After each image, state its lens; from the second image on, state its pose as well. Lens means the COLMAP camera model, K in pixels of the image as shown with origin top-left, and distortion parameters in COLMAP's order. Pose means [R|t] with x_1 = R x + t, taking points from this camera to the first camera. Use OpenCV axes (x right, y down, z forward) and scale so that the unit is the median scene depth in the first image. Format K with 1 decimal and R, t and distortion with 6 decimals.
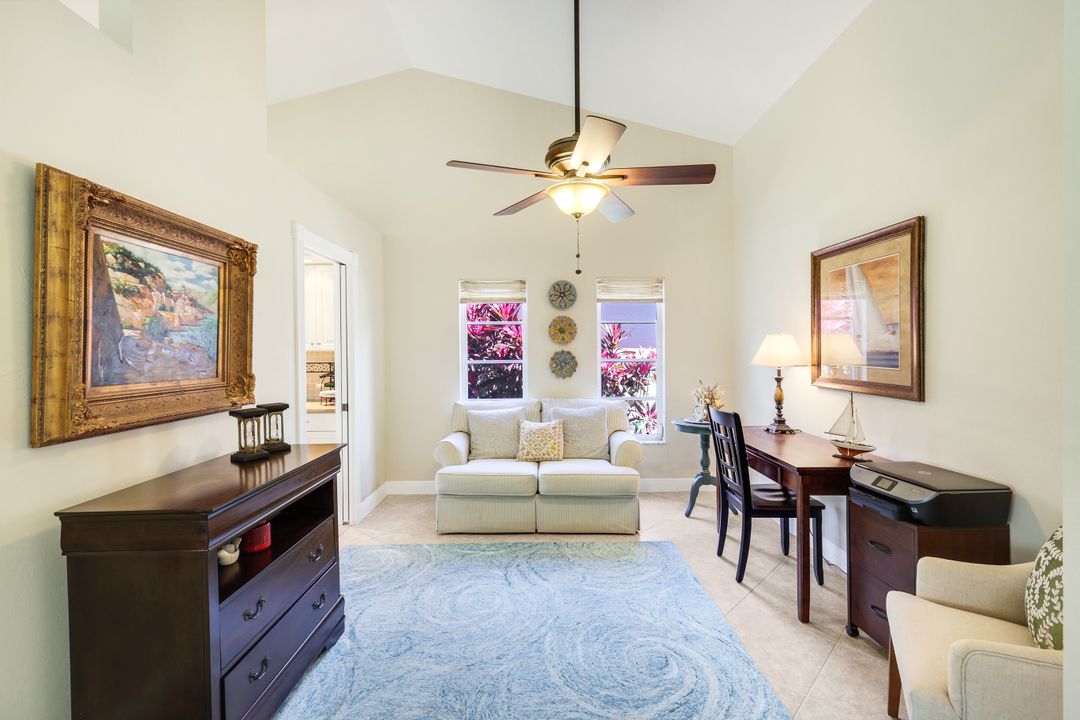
lens RADIAL K [[474.8, 0, 541.4], [0, 474.8, 353.9], [0, 0, 1]] dist [0.002018, 0.000377]
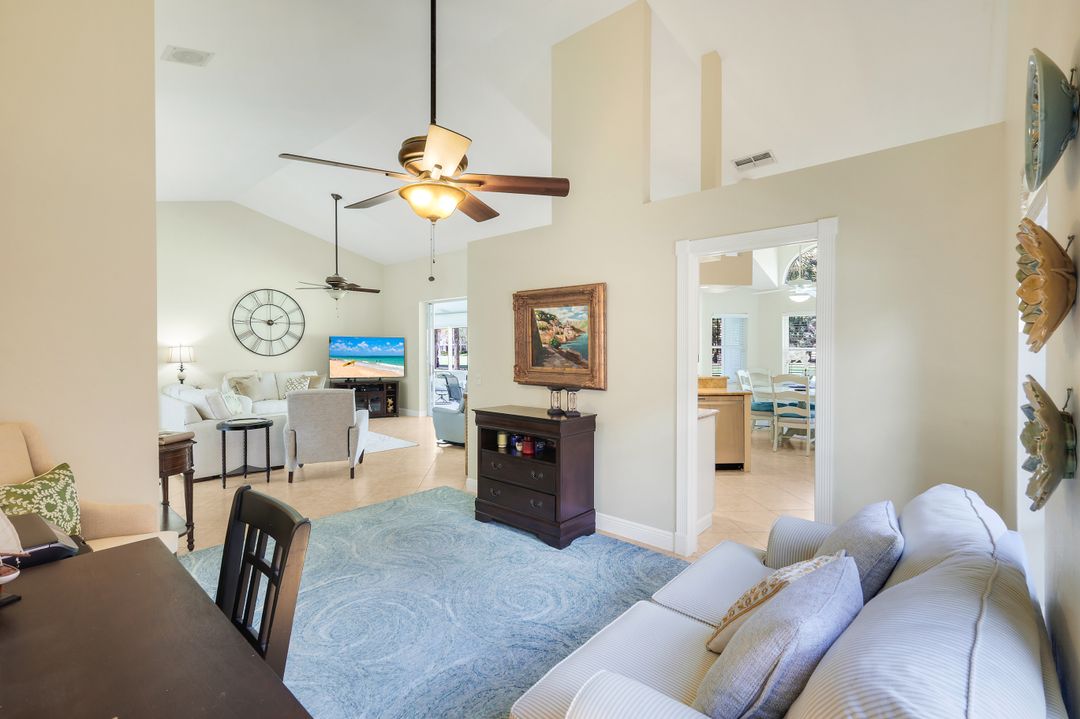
lens RADIAL K [[474.8, 0, 541.4], [0, 474.8, 353.4], [0, 0, 1]] dist [0.002018, 0.000377]
pose [[-0.660266, 0.018299, -0.750809, 0.563092], [-0.000306, 0.999696, 0.024634, -0.038225], [0.751032, 0.016494, -0.660060, 1.541915]]
